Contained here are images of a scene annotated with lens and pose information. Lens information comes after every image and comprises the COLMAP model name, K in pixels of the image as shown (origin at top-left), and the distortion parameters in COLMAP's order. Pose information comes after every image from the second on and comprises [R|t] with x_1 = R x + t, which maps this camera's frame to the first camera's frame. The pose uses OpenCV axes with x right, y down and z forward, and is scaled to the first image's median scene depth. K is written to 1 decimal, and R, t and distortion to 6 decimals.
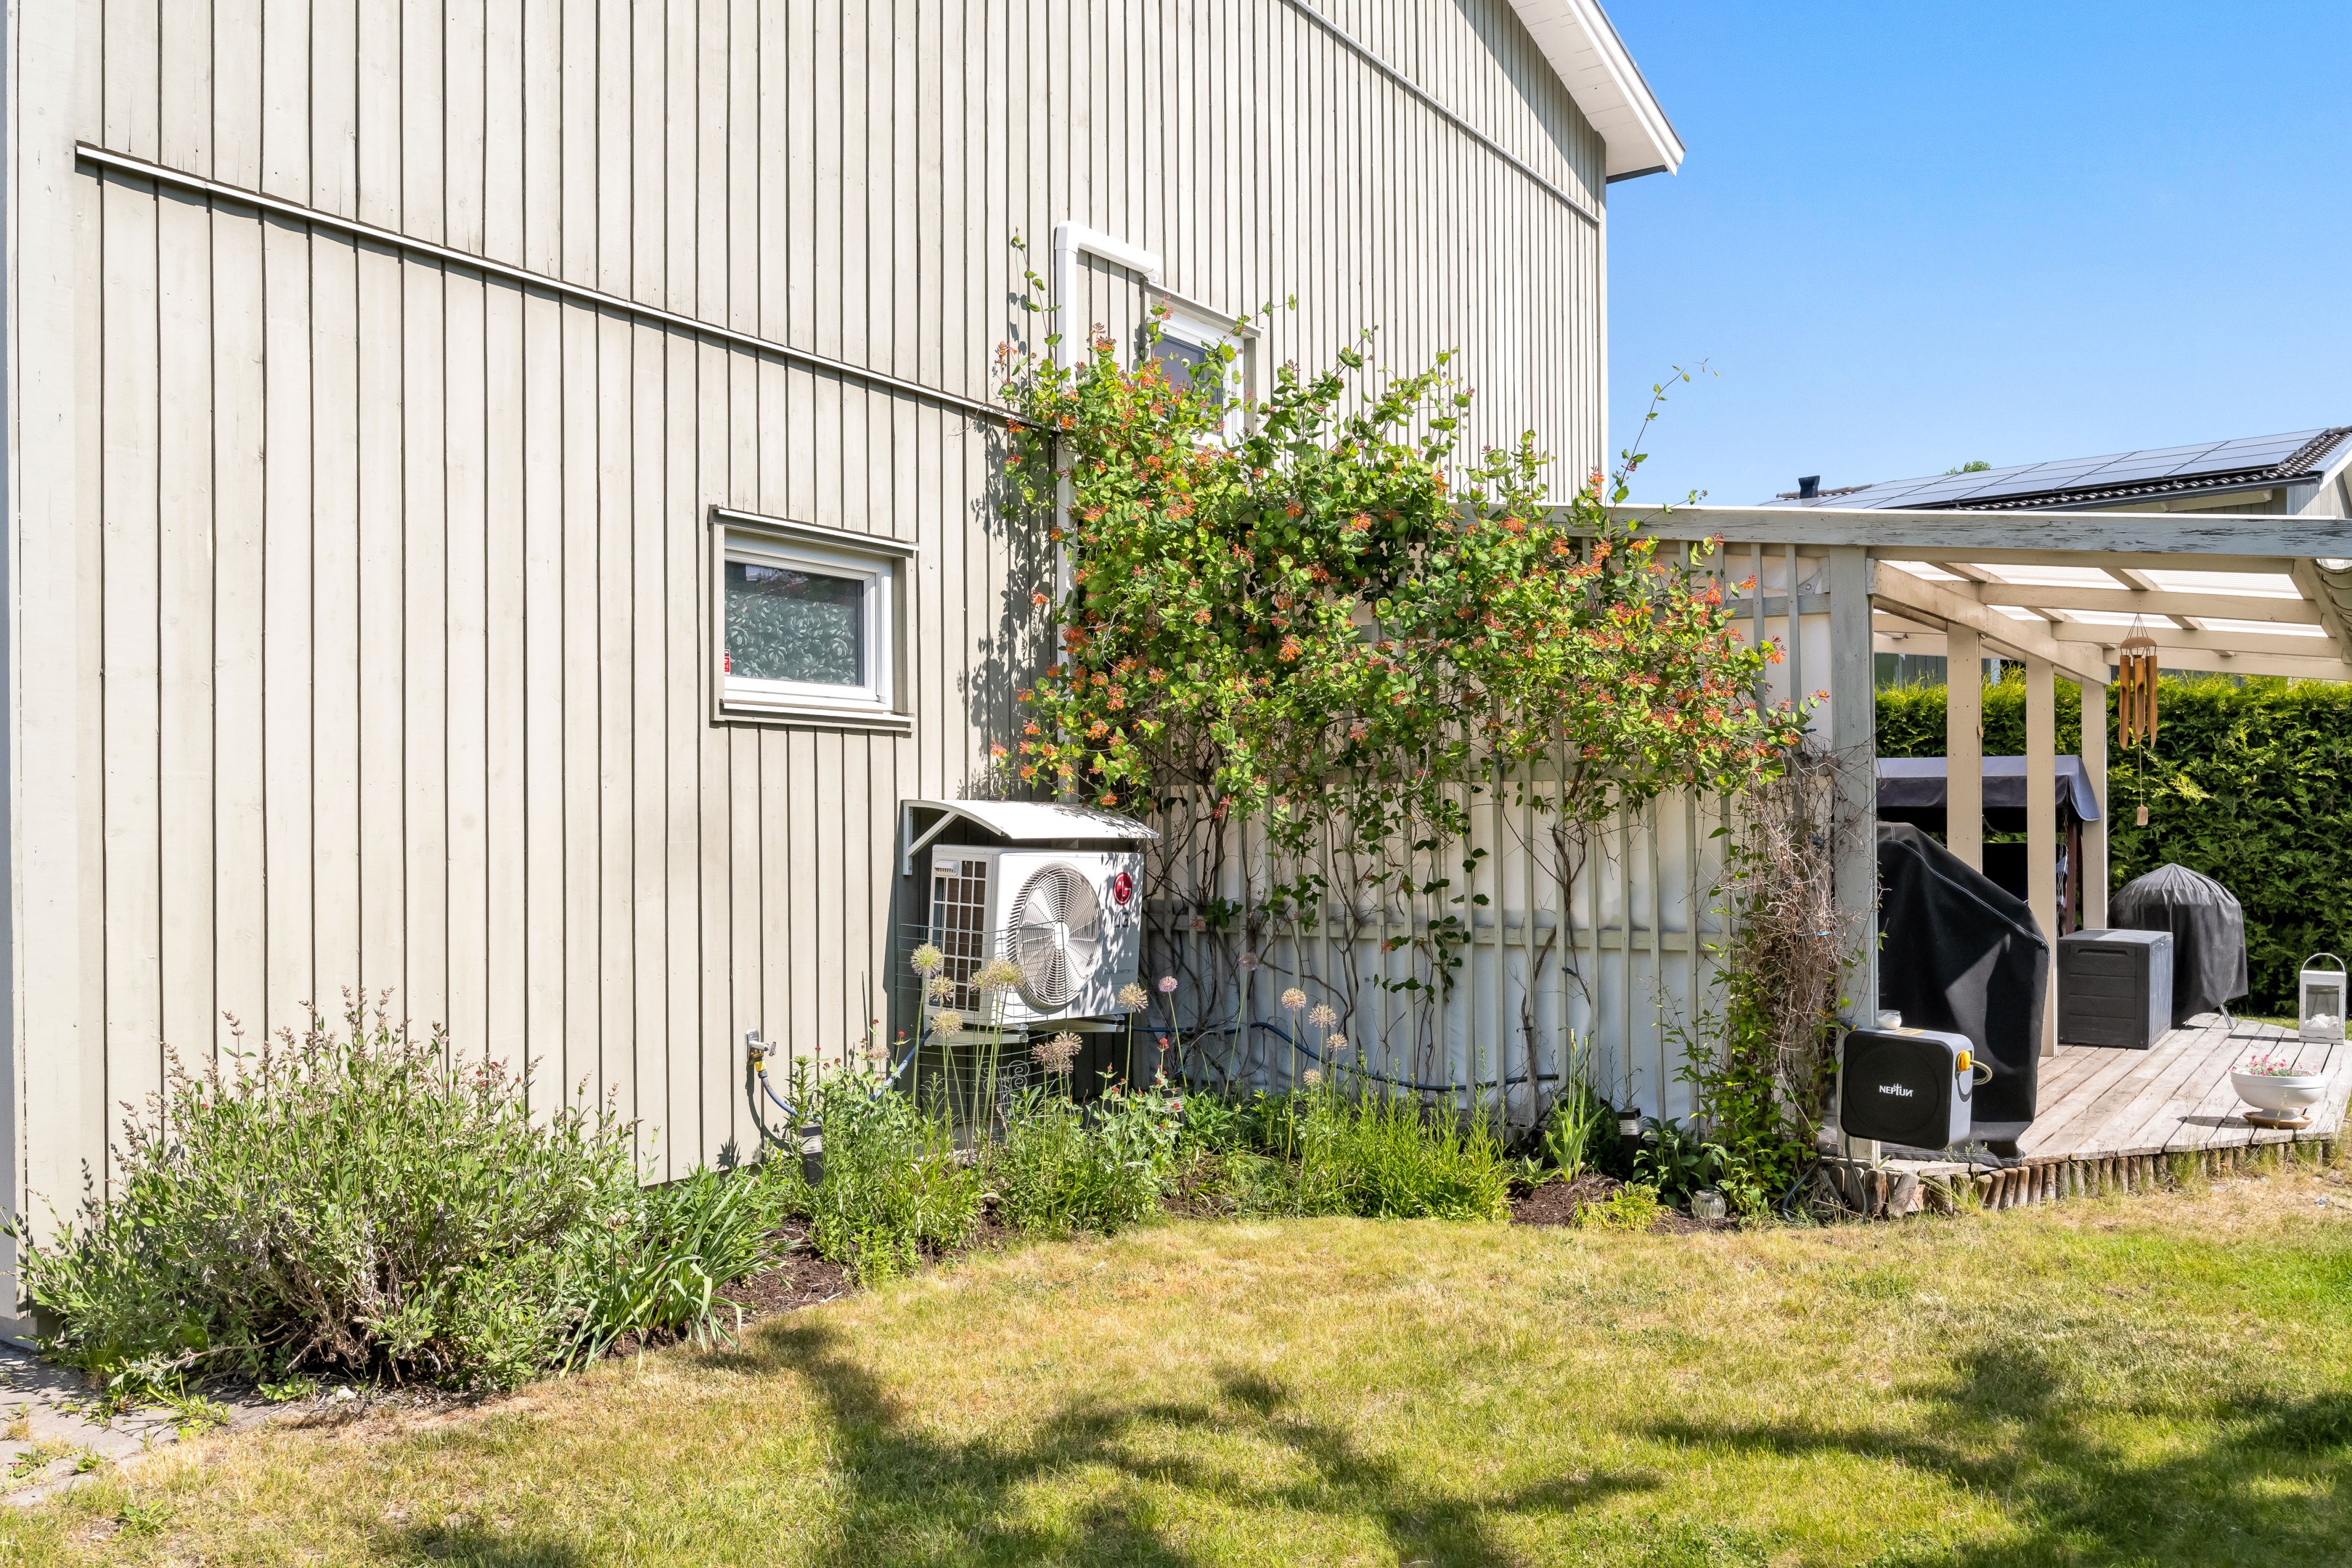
lens RADIAL K [[1827.7, 0, 1176.0], [0, 1827.7, 832.5], [0, 0, 1]] dist [-0.011576, 0.004256]
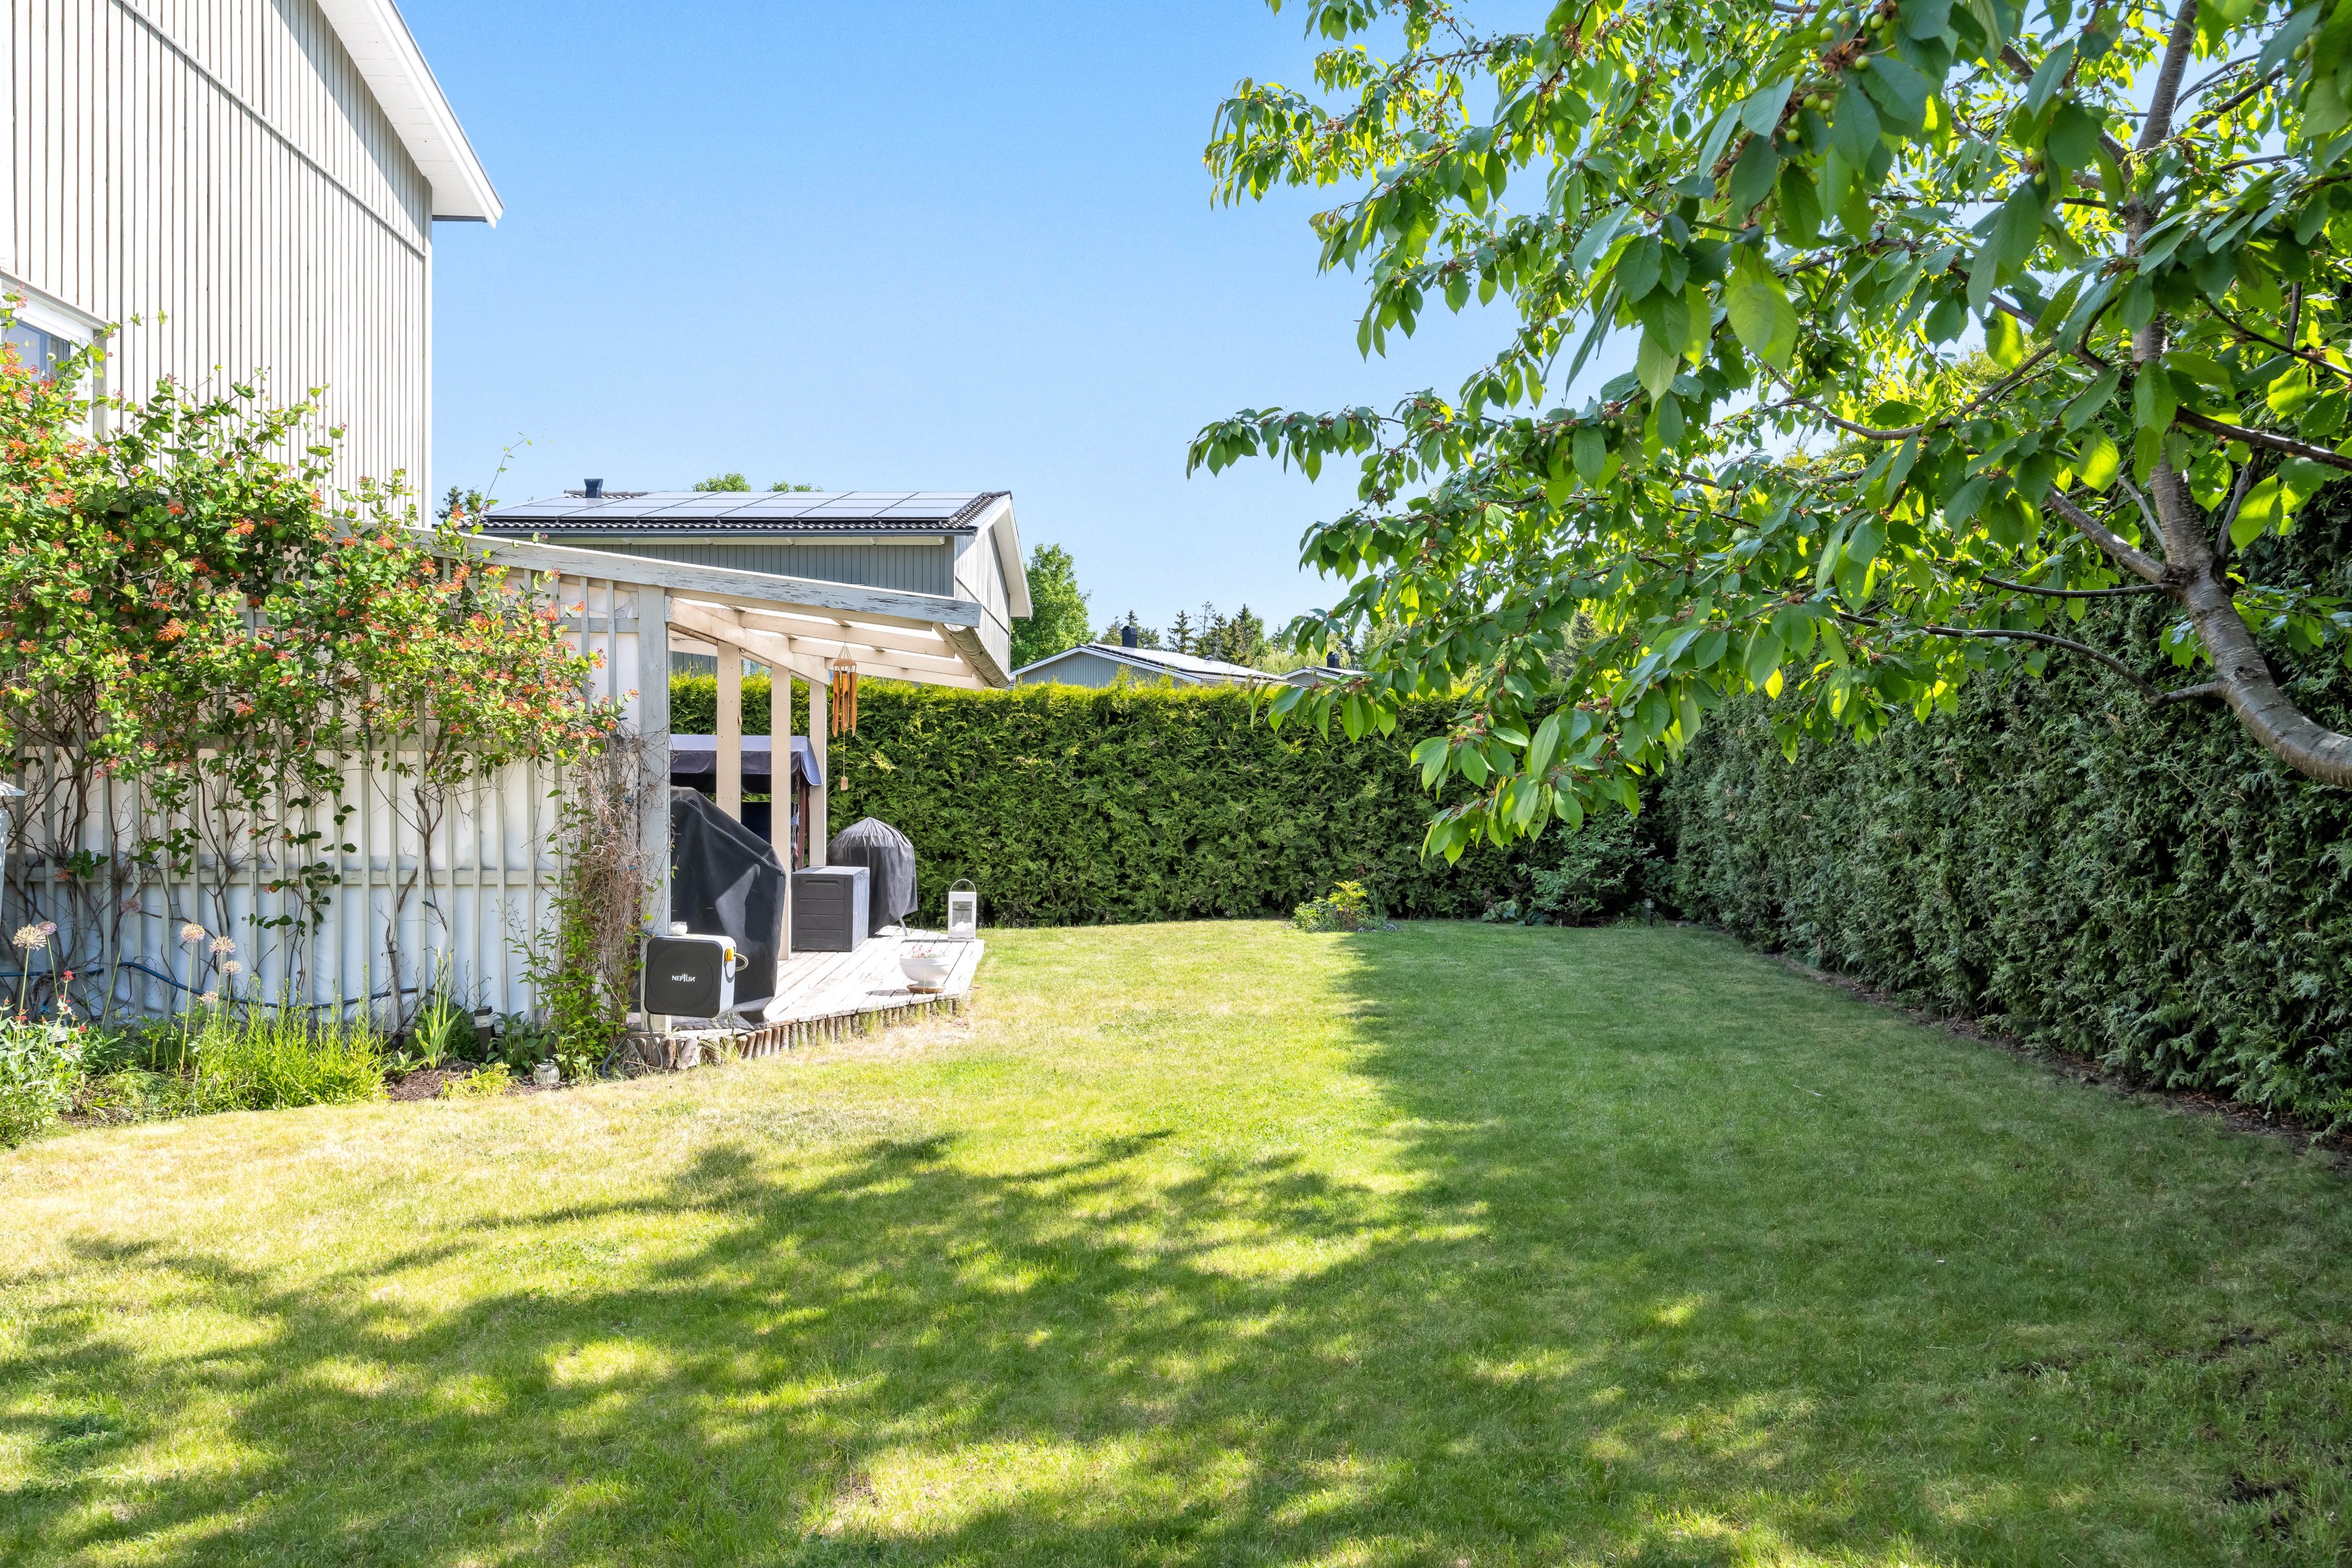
lens RADIAL K [[1768.0, 0, 1176.0], [0, 1768.0, 784.0], [0, 0, 1]] dist [-0.002626, 0.002906]
pose [[0.788173, 0.008638, 0.615393, -0.121645], [-0.006082, 0.999962, -0.006247, -0.001452], [-0.615424, 0.001181, 0.788196, -0.256427]]
